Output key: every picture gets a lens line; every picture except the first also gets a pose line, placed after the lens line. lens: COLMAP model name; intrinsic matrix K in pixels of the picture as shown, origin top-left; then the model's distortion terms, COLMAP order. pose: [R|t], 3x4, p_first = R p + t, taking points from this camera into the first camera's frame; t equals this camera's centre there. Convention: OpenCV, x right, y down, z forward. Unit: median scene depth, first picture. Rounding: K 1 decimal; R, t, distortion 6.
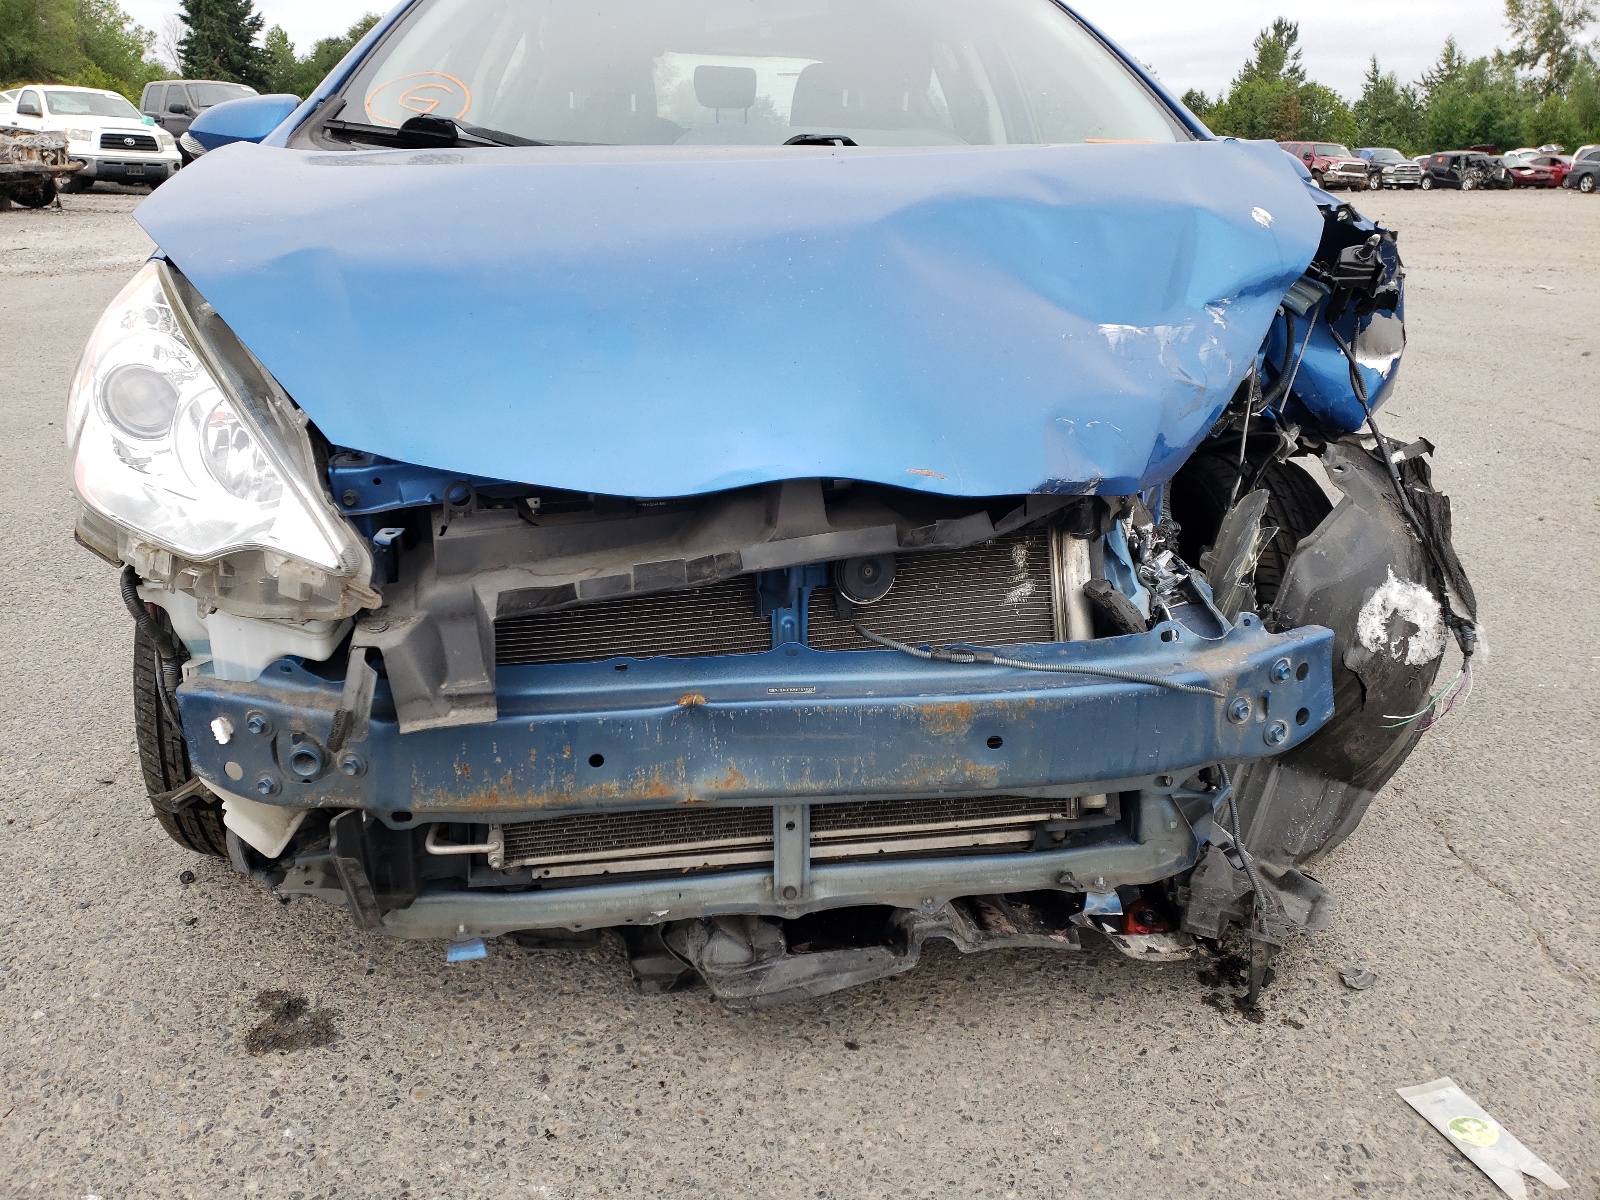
lens RADIAL K [[1209.6, 0, 793.9], [0, 1209.6, 593.1], [0, 0, 1]] dist [0.039818, -0.016567]
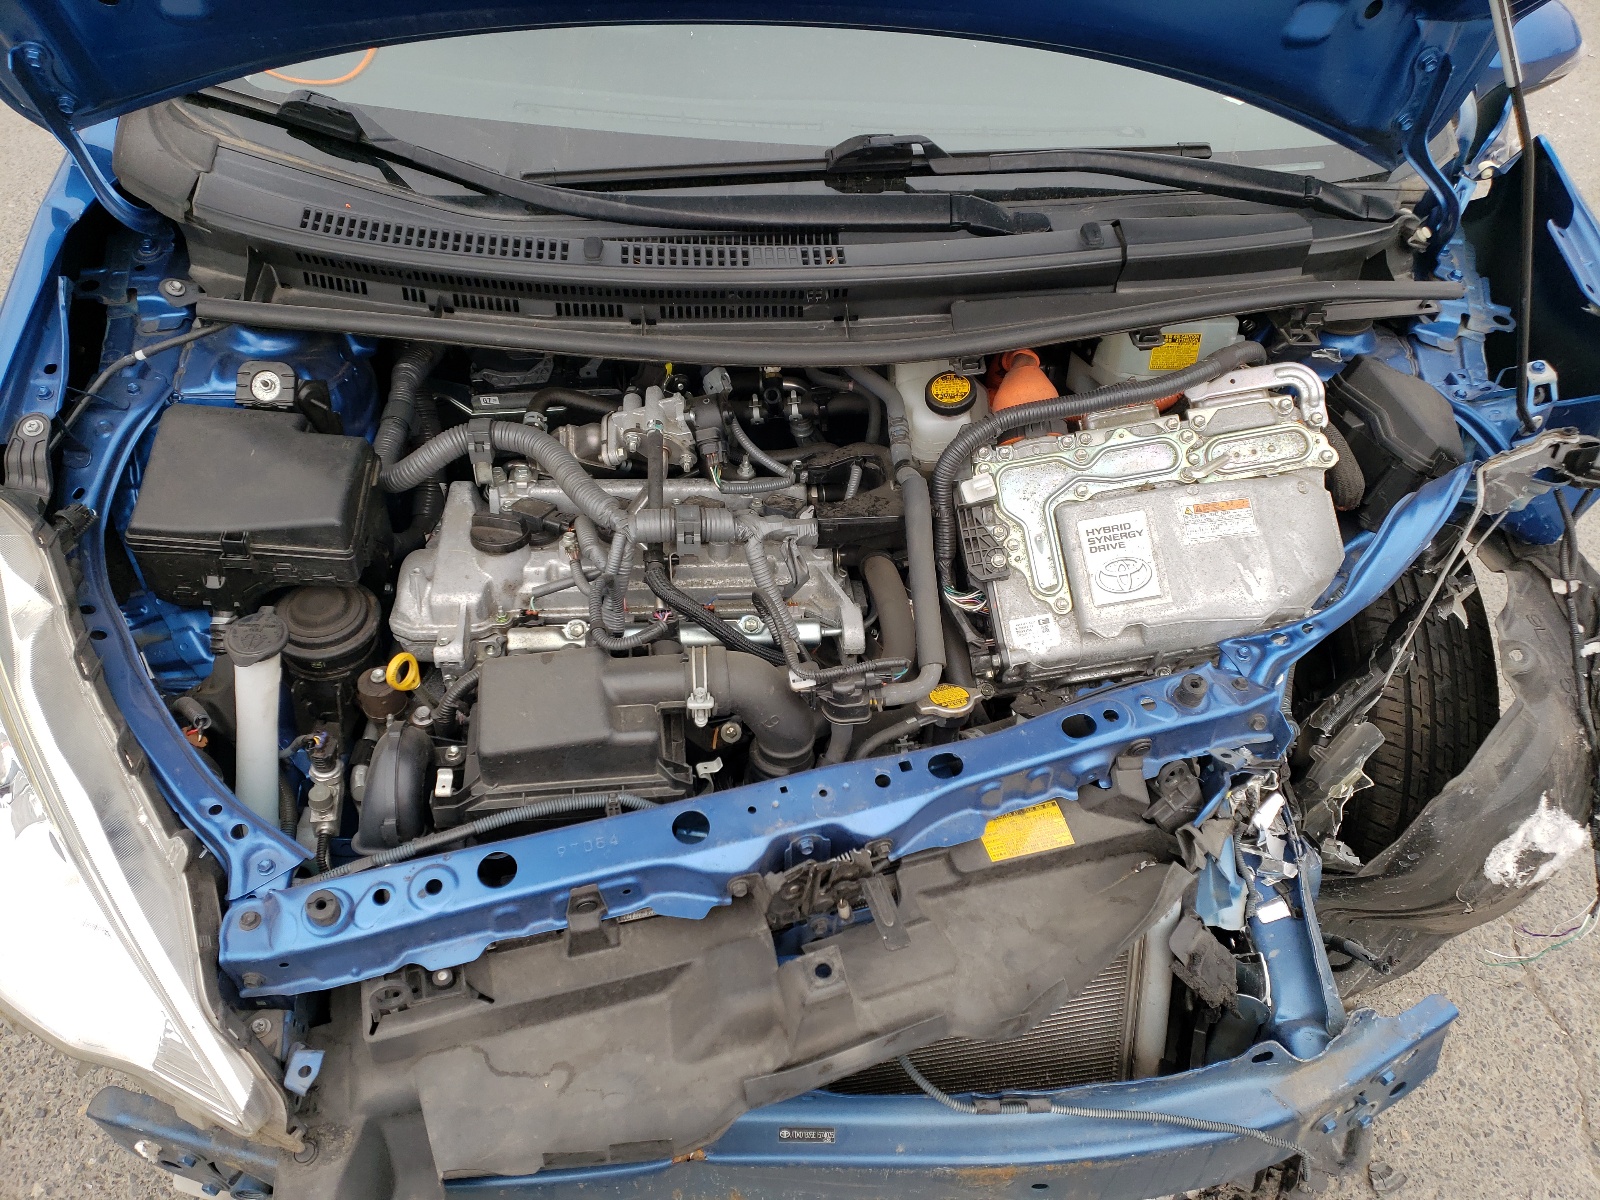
lens RADIAL K [[1209.6, 0, 807.1], [0, 1209.6, 598.9], [0, 0, 1]] dist [0.039818, -0.016567]
pose [[0.999384, 0.034849, -0.004256, -0.010578], [-0.029331, 0.895398, 0.444299, -0.540553], [0.019295, -0.443900, 0.895868, 0.339272]]
